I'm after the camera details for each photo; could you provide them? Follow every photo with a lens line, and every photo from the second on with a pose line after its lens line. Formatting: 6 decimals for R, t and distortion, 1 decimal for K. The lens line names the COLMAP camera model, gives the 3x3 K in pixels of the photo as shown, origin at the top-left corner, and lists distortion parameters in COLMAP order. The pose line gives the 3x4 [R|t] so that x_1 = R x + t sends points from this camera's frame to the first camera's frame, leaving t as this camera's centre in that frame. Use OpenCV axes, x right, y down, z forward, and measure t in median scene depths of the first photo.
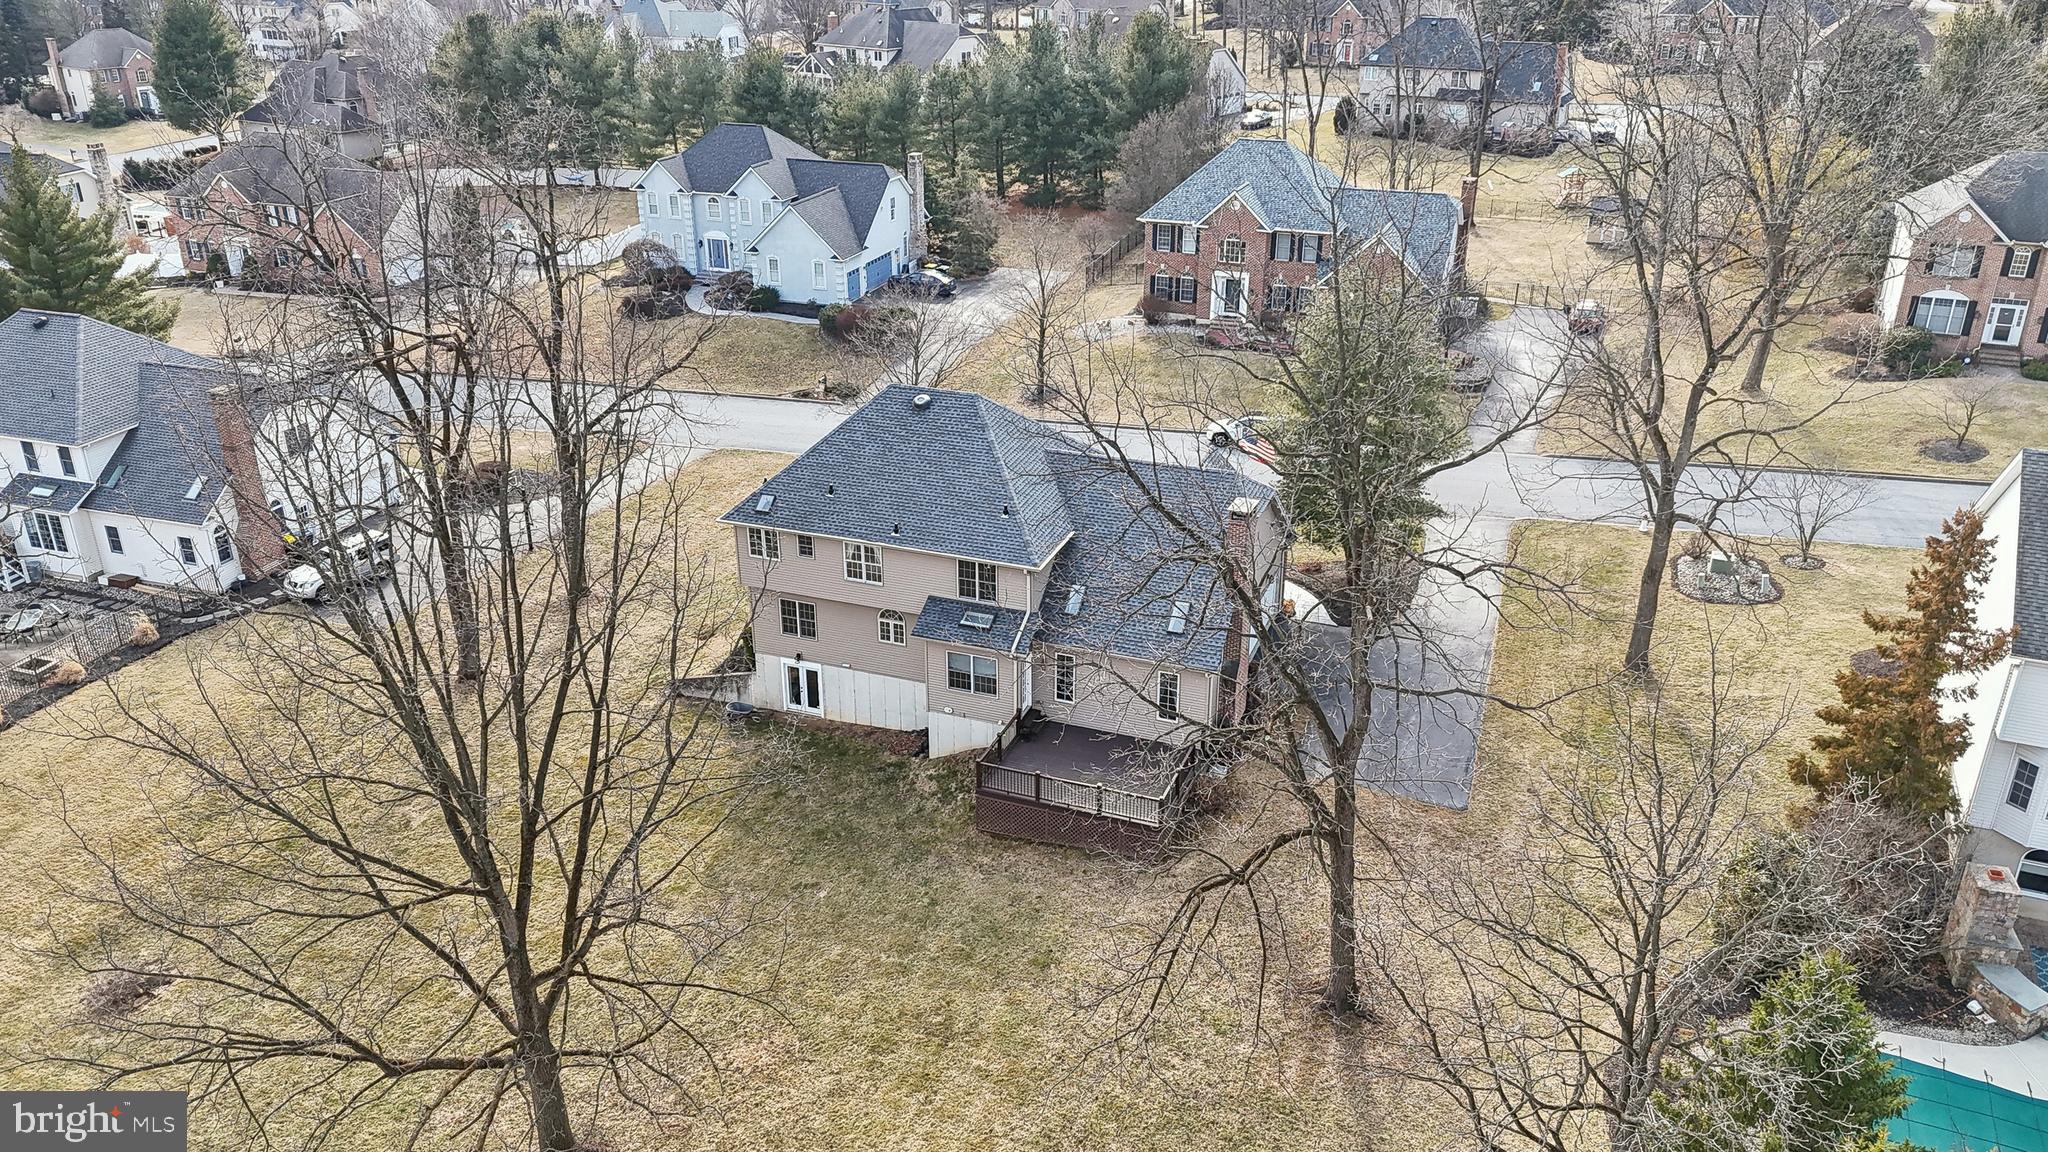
lens RADIAL K [[1534.8, 0, 1030.6], [0, 1534.8, 574.8], [0, 0, 1]] dist [0.067935, -0.063172]
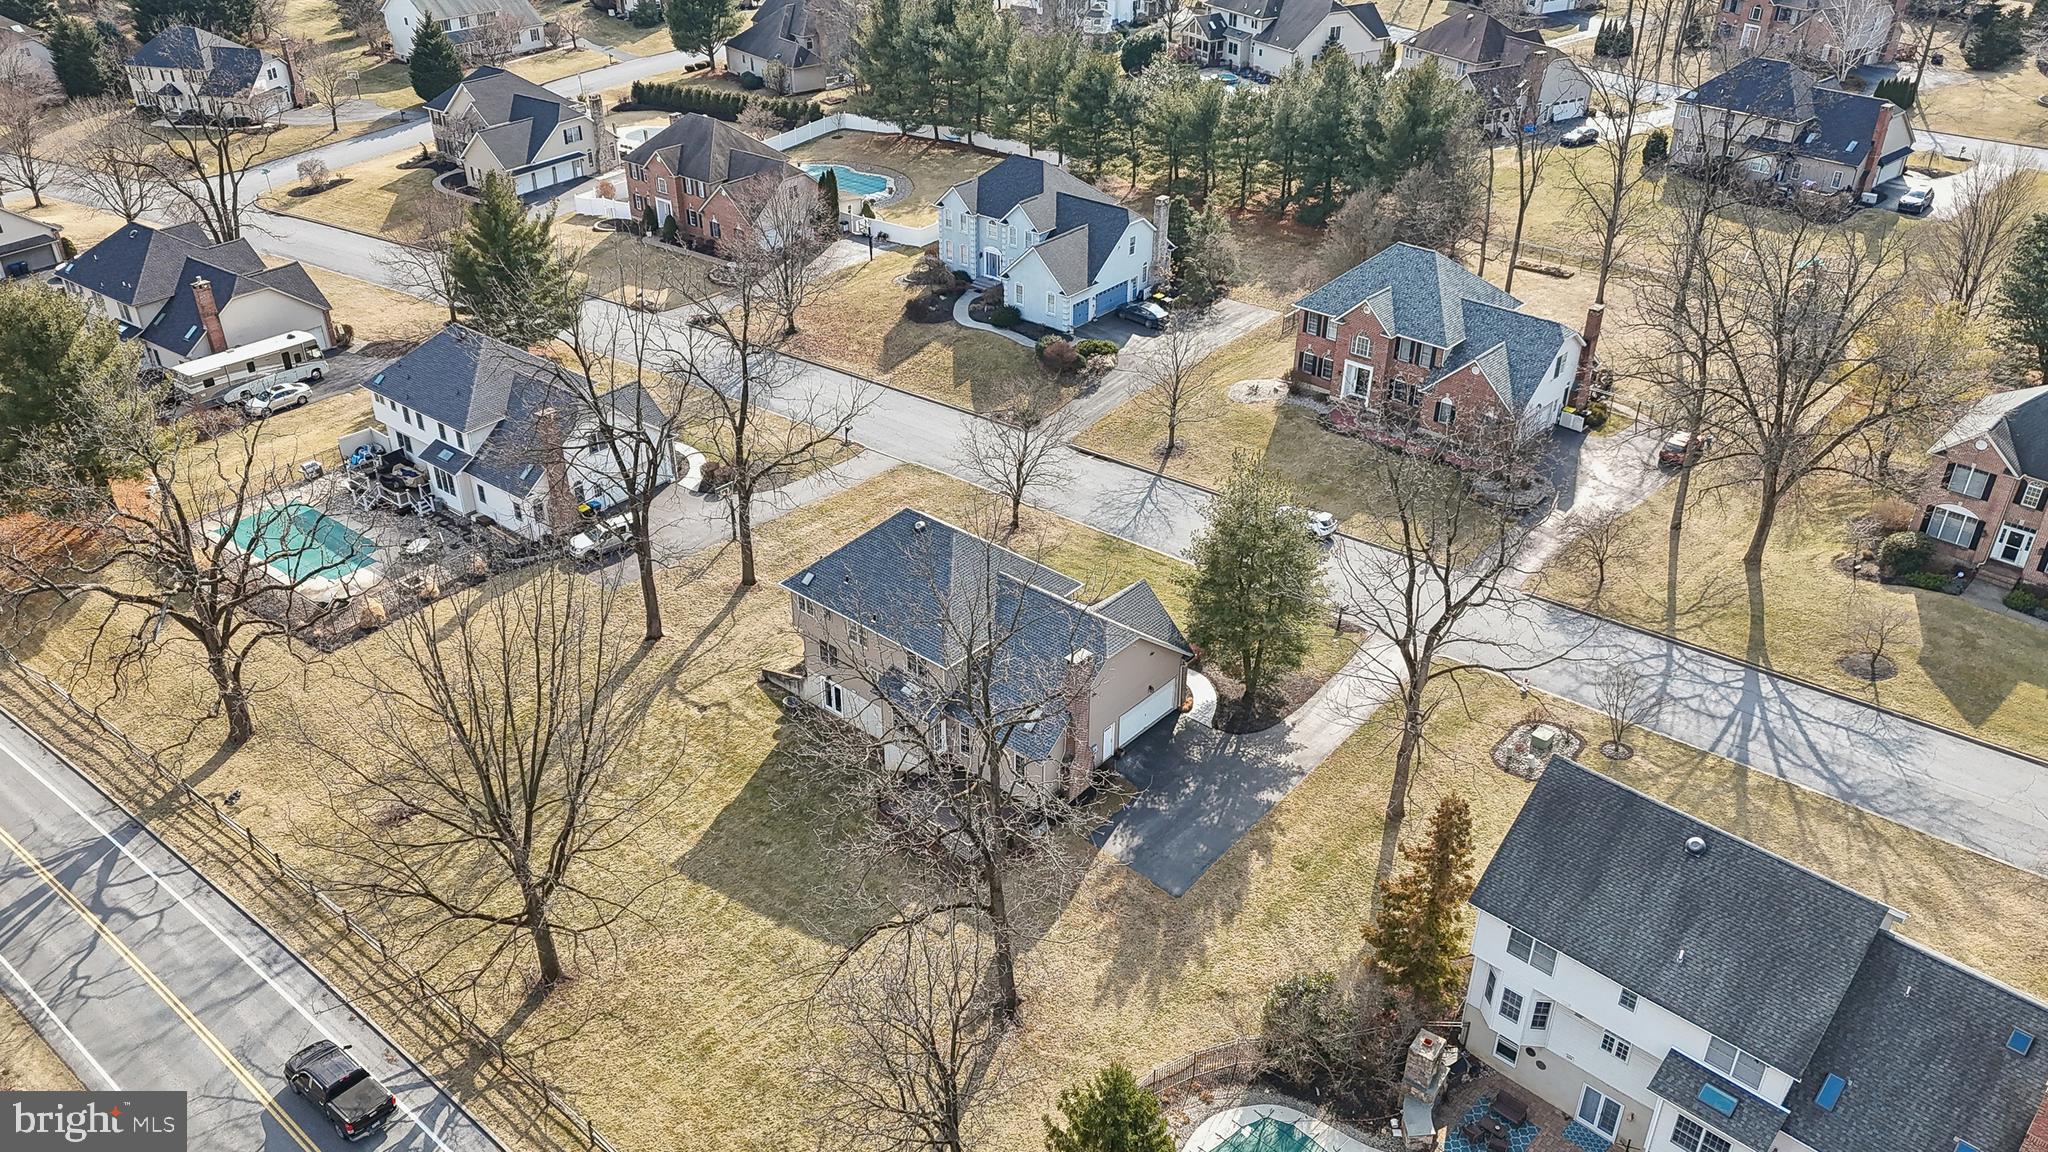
lens RADIAL K [[1534.8, 0, 1029.5], [0, 1534.8, 573.1], [0, 0, 1]] dist [0.067935, -0.063172]
pose [[0.938496, 0.180212, -0.294531, 0.377290], [-0.144804, 0.979778, 0.138081, -0.234229], [0.313459, -0.086939, 0.945614, -0.272095]]
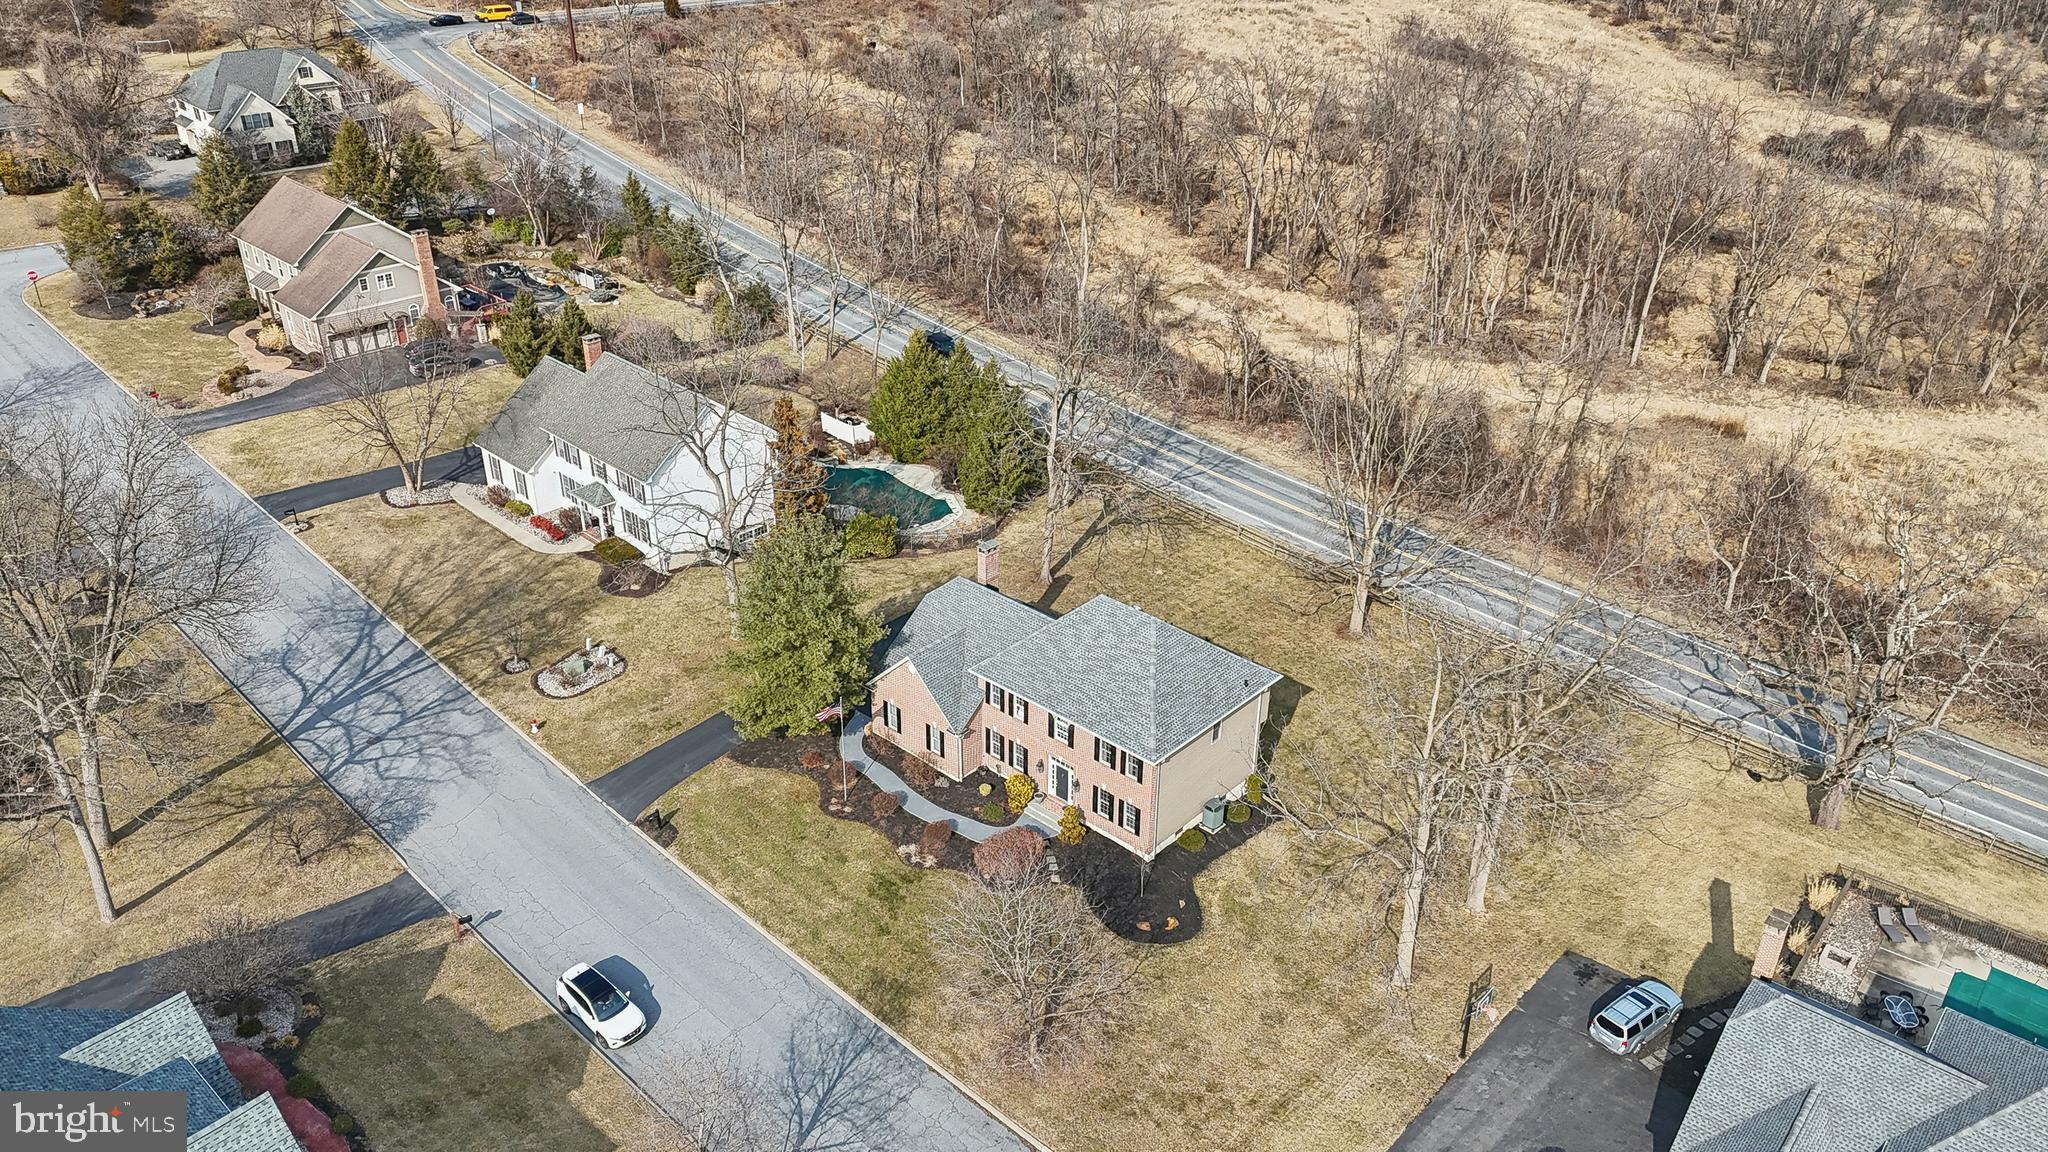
lens RADIAL K [[1534.8, 0, 1031.3], [0, 1534.8, 541.7], [0, 0, 1]] dist [0.067935, -0.063172]
pose [[-0.931308, -0.171875, 0.321129, -0.350872], [0.142588, 0.639252, 0.755663, -1.016605], [-0.335162, 0.749544, -0.570833, 1.479478]]
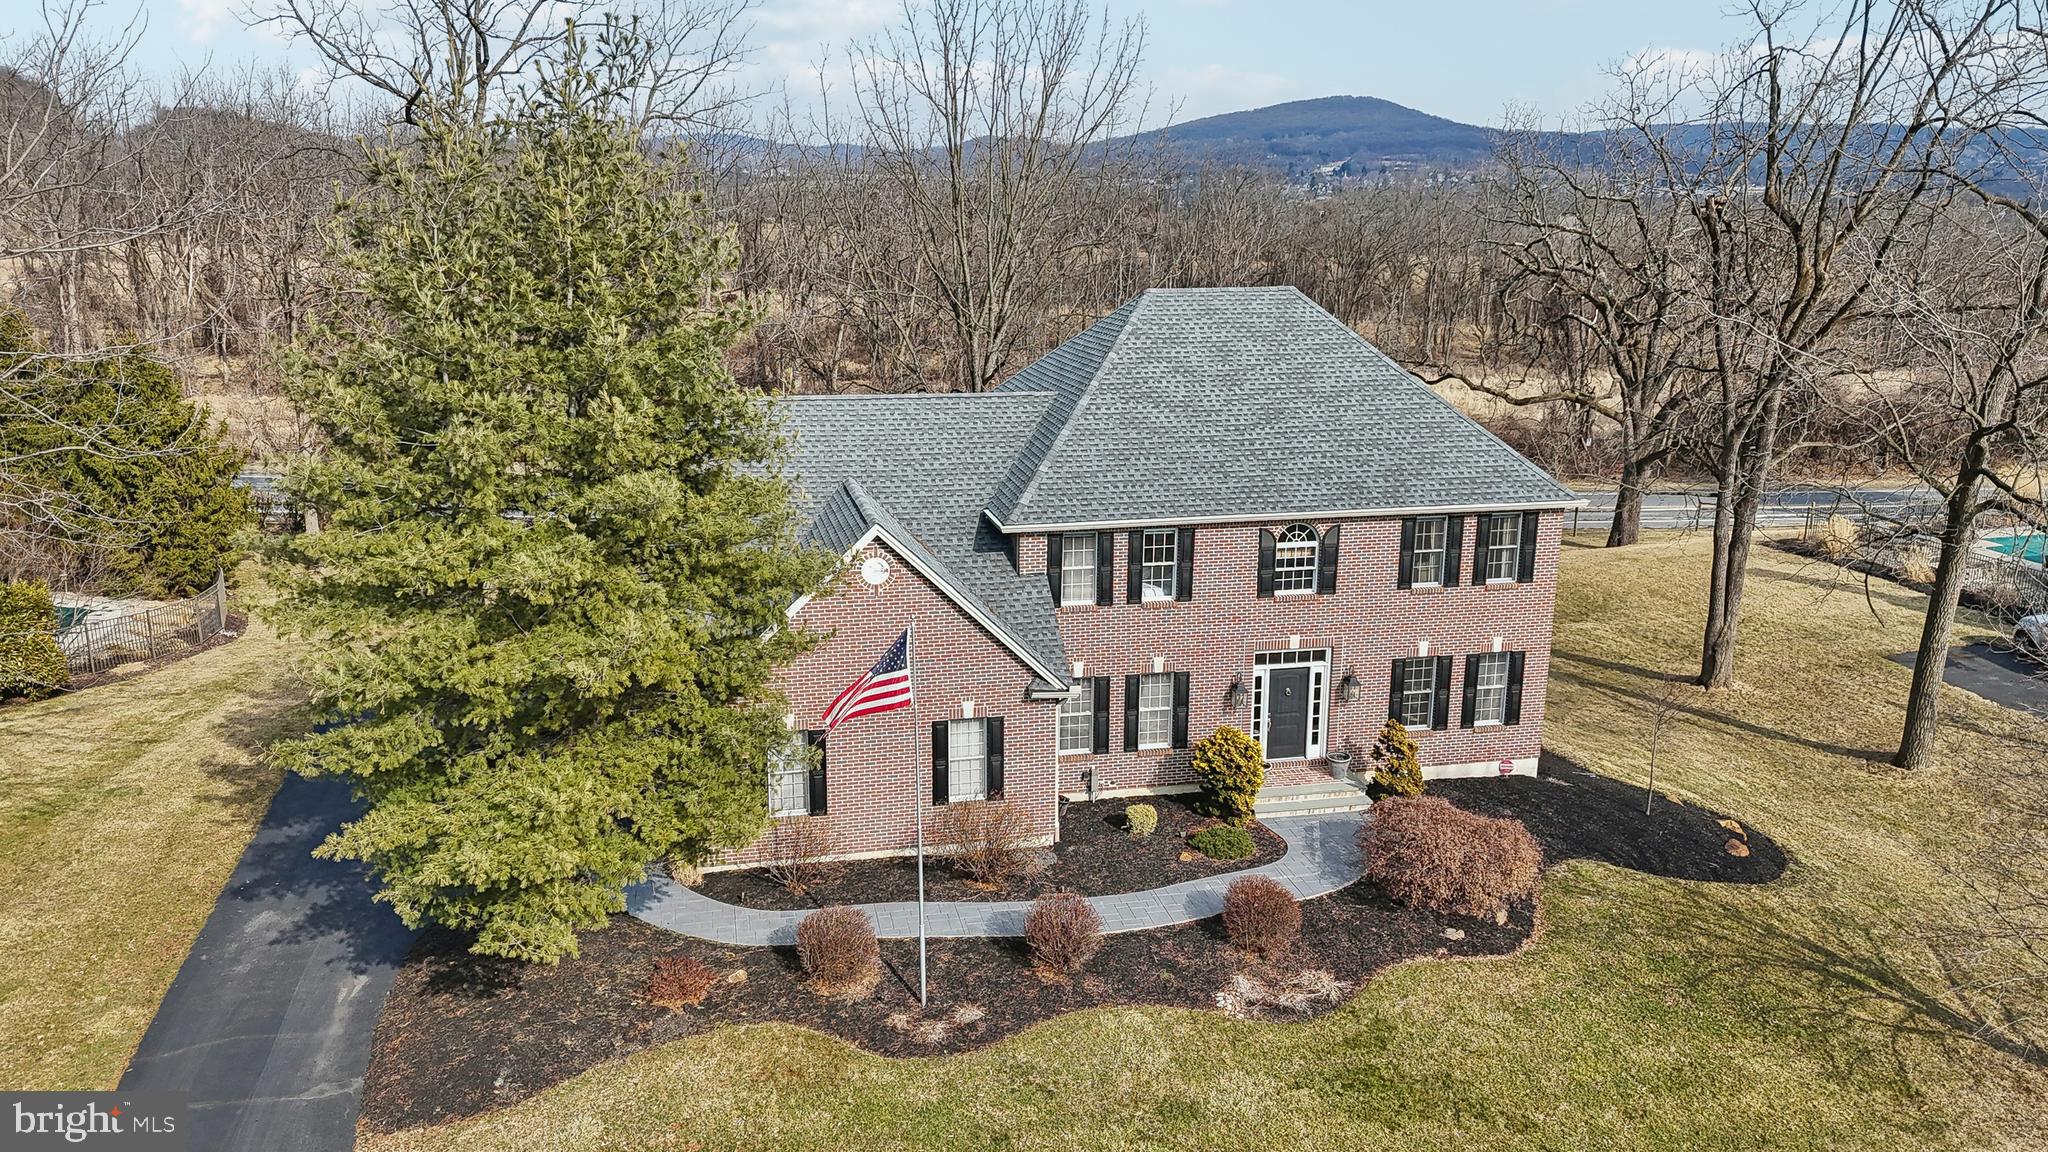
lens RADIAL K [[1534.8, 0, 1017.3], [0, 1534.8, 577.9], [0, 0, 1]] dist [0.067935, -0.063172]
pose [[-0.837930, 0.136085, -0.528540, 0.284871], [-0.226434, 0.794456, 0.563531, -0.298491], [0.496590, 0.591879, -0.634884, 1.179240]]
